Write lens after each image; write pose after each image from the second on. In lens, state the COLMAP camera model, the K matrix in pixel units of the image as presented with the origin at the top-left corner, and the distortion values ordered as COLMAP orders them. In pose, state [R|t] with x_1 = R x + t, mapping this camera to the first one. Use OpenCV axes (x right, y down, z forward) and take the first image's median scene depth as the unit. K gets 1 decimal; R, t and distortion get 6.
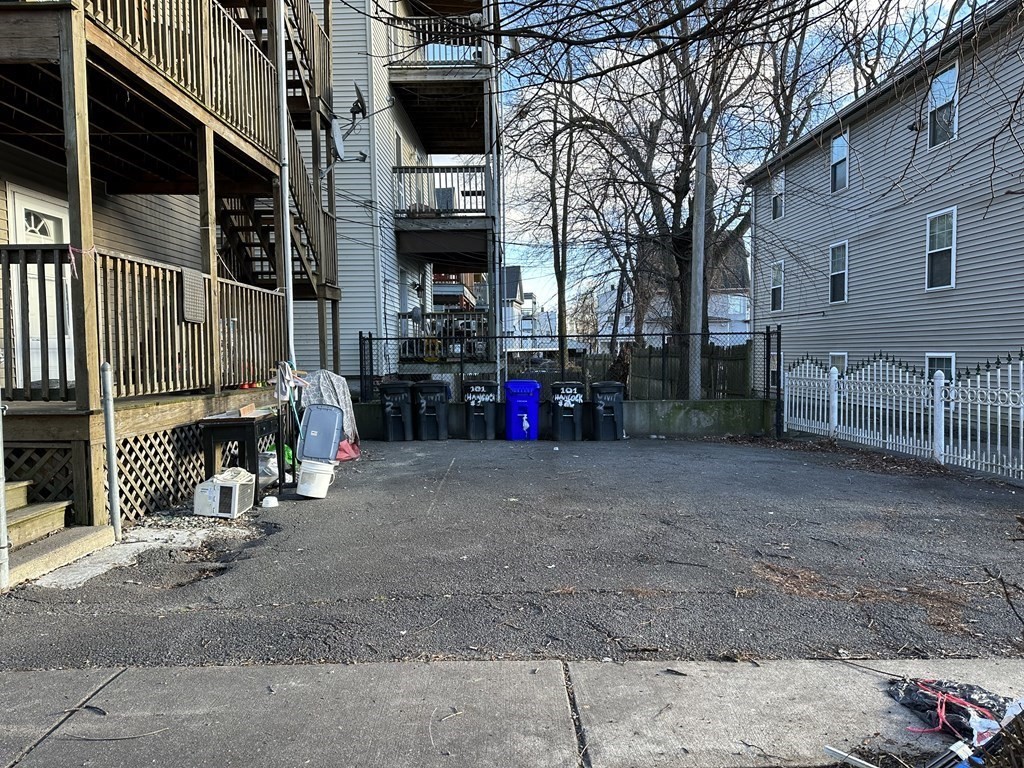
lens RADIAL K [[724.6, 0, 512.0], [0, 724.6, 384.0], [0, 0, 1]] dist [0.066794, -0.062743]
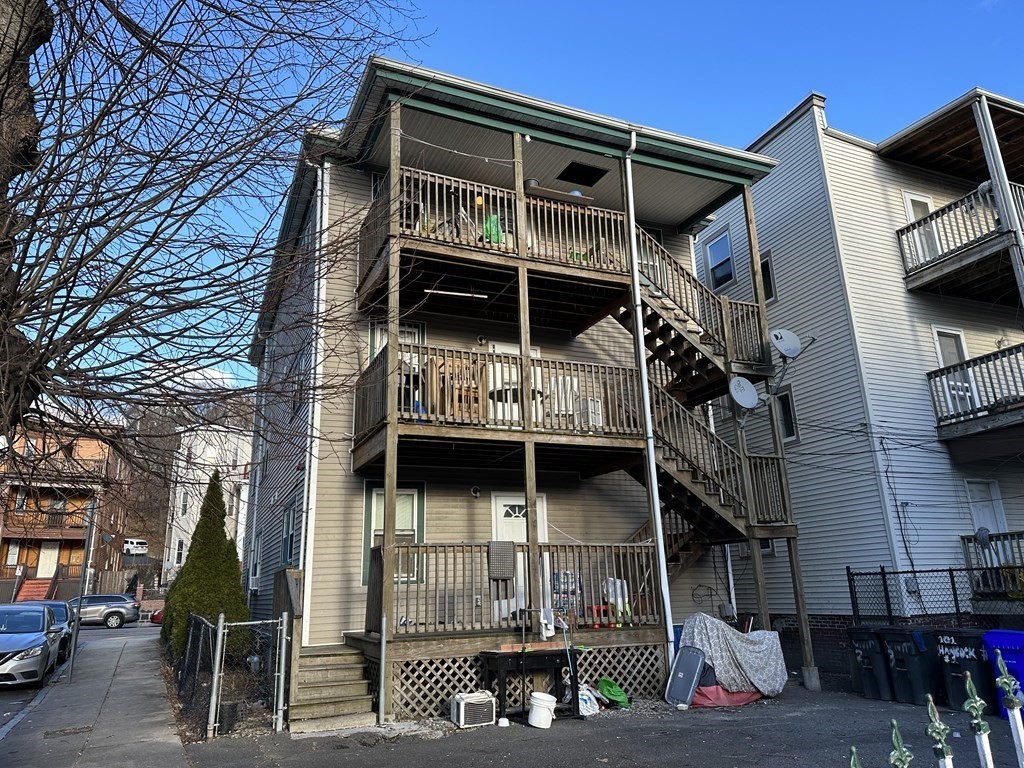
lens RADIAL K [[723.1, 0, 513.2], [0, 723.1, 359.7], [0, 0, 1]] dist [-0.000251, -0.002234]
pose [[0.412516, -0.276606, -0.867940, 0.520052], [-0.018403, 0.950060, -0.311524, -0.028783], [0.910765, 0.144481, 0.386824, 0.225298]]
